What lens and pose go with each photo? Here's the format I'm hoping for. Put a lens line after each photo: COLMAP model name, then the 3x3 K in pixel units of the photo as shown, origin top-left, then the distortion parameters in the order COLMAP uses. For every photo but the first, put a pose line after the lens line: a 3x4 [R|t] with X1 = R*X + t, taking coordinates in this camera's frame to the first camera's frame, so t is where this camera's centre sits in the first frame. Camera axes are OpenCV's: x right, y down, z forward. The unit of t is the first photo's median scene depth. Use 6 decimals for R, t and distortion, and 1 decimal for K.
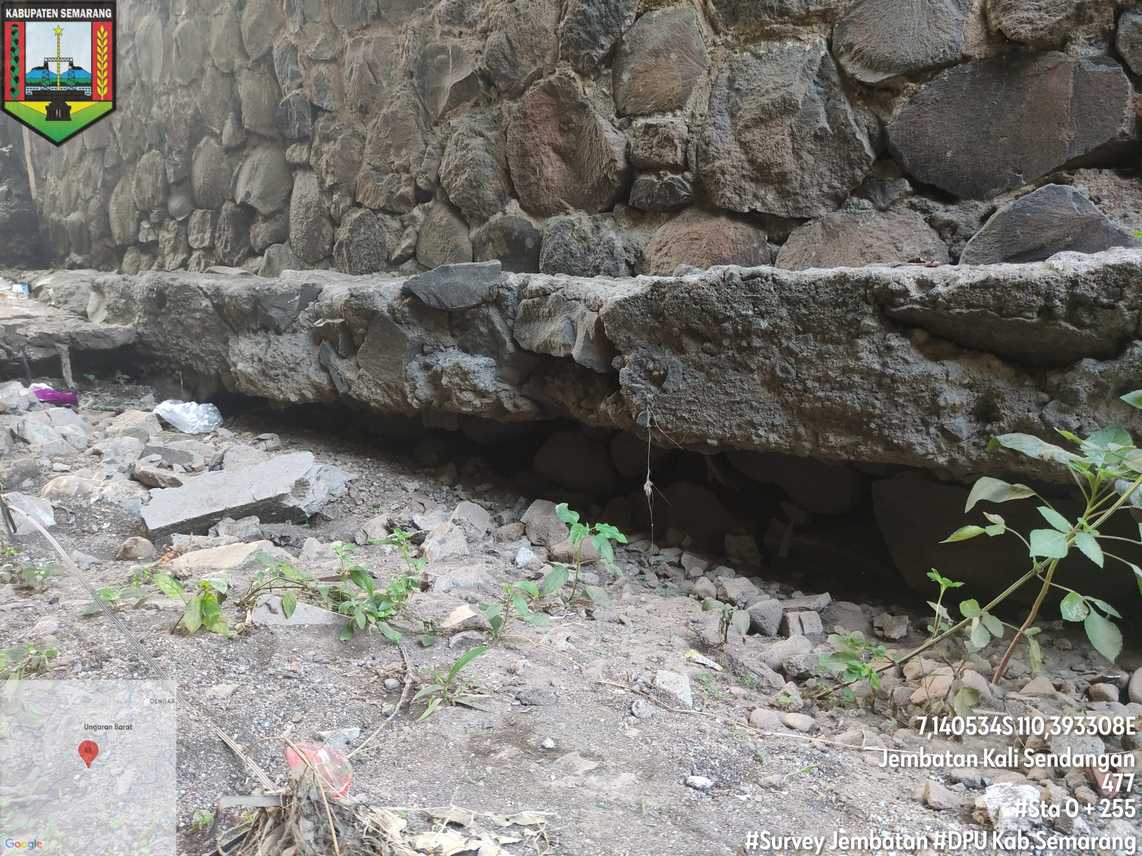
lens RADIAL K [[843.9, 0, 566.6], [0, 843.9, 427.2], [0, 0, 1]] dist [0.056053, -0.057295]
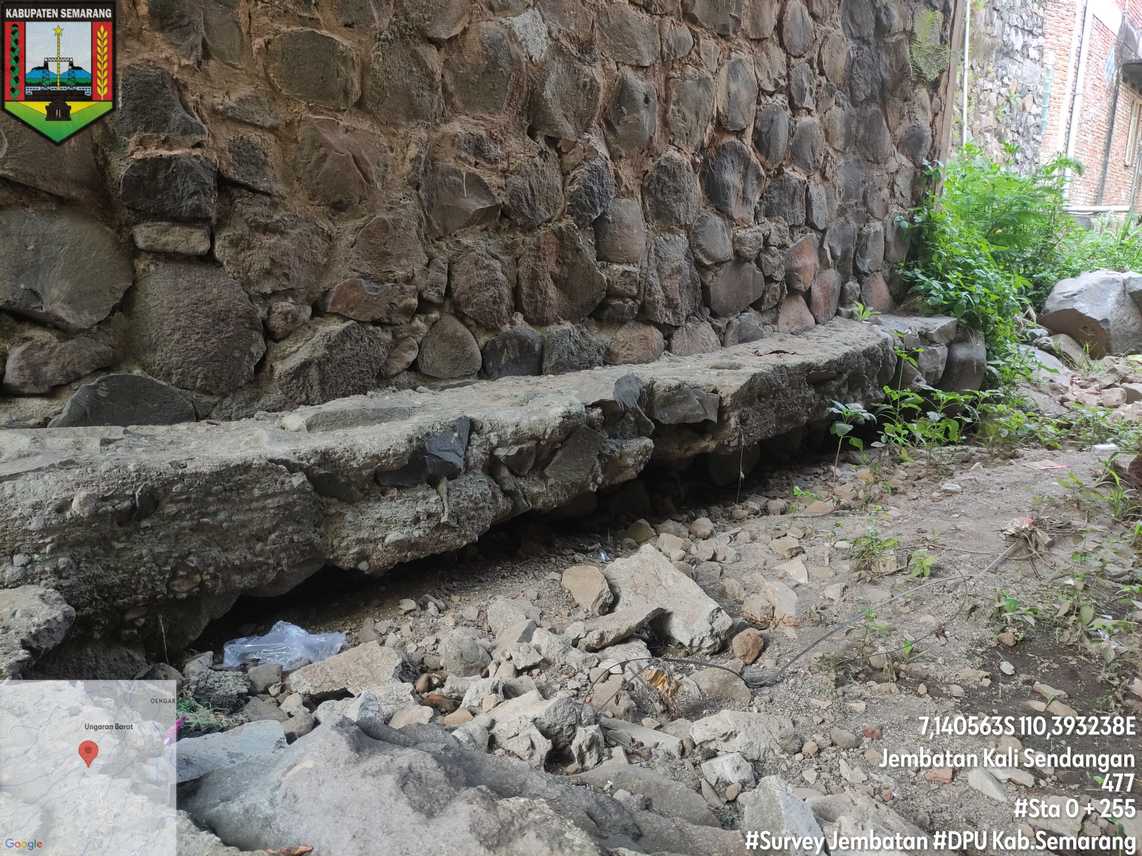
lens RADIAL K [[843.9, 0, 566.6], [0, 843.9, 427.2], [0, 0, 1]] dist [0.056053, -0.057295]
pose [[0.060833, -0.228471, 0.971648, -1.285220], [0.135773, 0.966297, 0.218712, -0.369823], [-0.988871, 0.118619, 0.089803, 0.854440]]
